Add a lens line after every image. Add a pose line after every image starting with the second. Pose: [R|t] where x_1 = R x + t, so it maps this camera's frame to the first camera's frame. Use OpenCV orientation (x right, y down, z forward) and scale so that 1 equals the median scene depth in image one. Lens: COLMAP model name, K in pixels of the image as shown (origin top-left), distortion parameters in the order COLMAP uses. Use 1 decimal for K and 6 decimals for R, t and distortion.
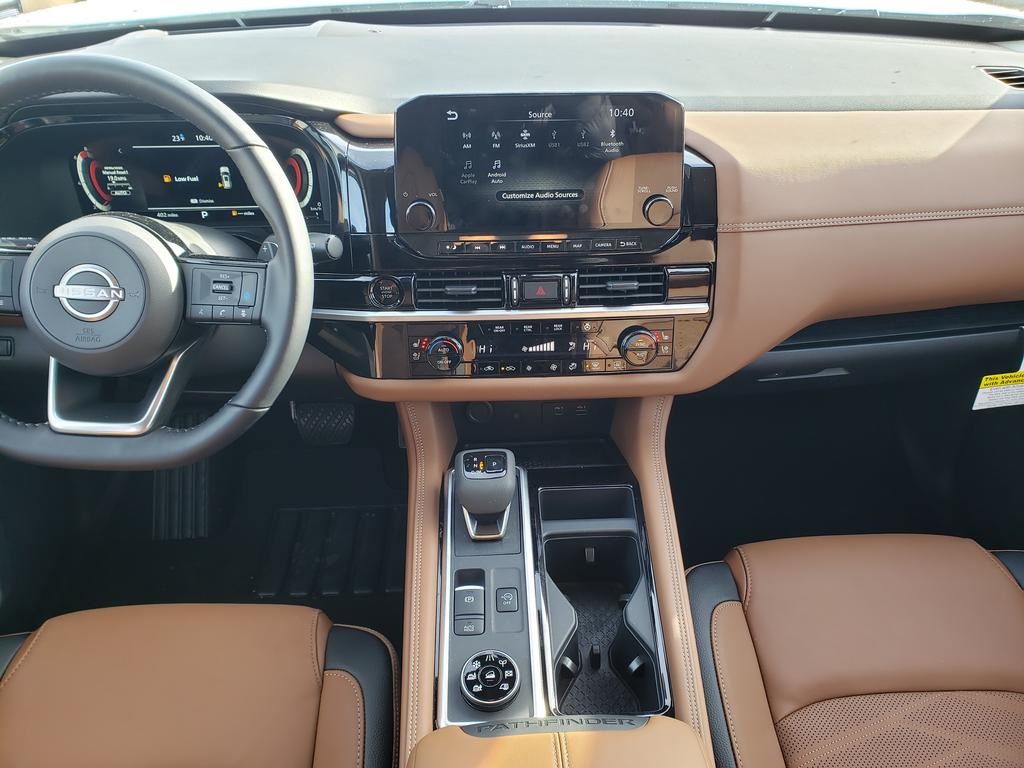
lens RADIAL K [[769.3, 0, 512.0], [0, 769.3, 384.0], [0, 0, 1]] dist [0.106940, -0.216139]
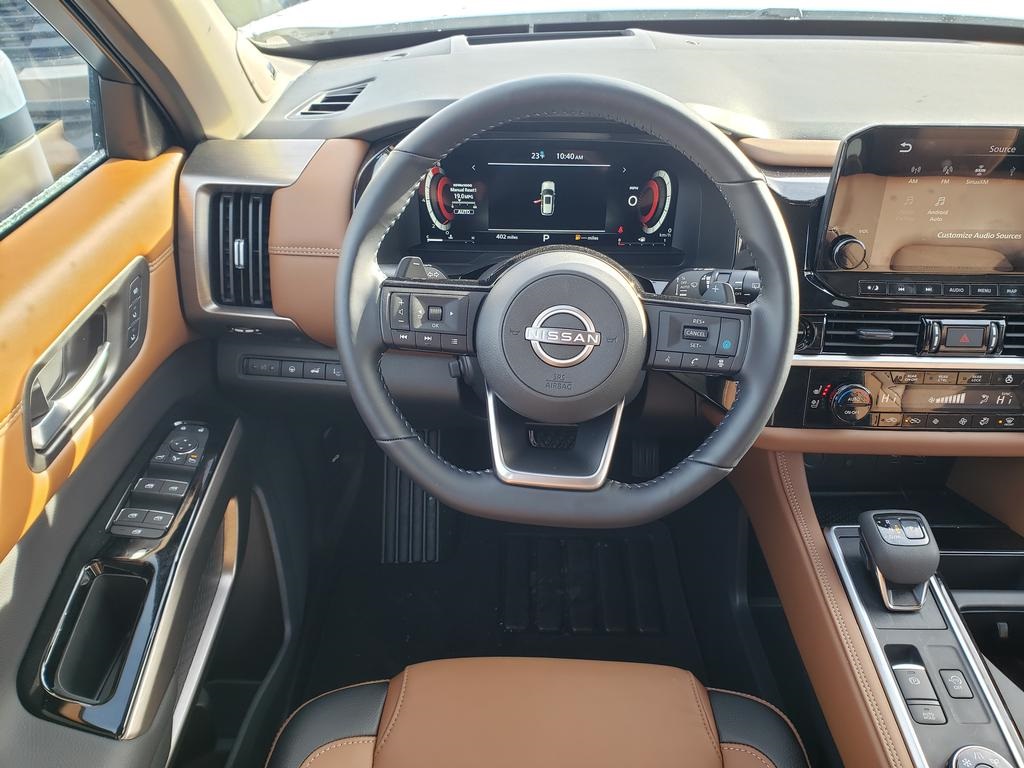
lens RADIAL K [[778.7, 0, 521.3], [0, 778.7, 380.2], [0, 0, 1]] dist [0.030197, -0.010573]
pose [[0.999143, 0.039296, -0.013035, -0.469180], [-0.039275, 0.999227, 0.001845, -0.052745], [0.013097, -0.001331, 0.999913, 0.066256]]
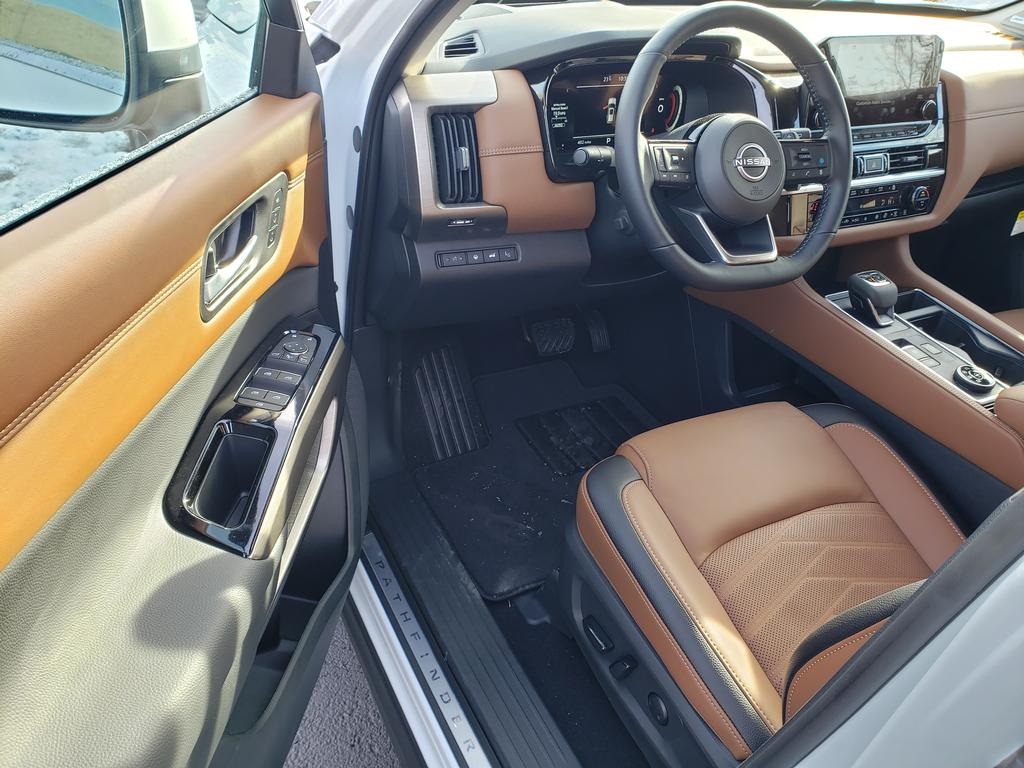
lens RADIAL K [[793.2, 0, 512.0], [0, 793.2, 384.0], [0, 0, 1]] dist [-0.007330, 0.004199]
pose [[0.898230, -0.175132, 0.403127, -1.317278], [0.187069, 0.982297, 0.009924, 0.156429], [-0.397729, 0.066499, 0.915090, -0.128339]]
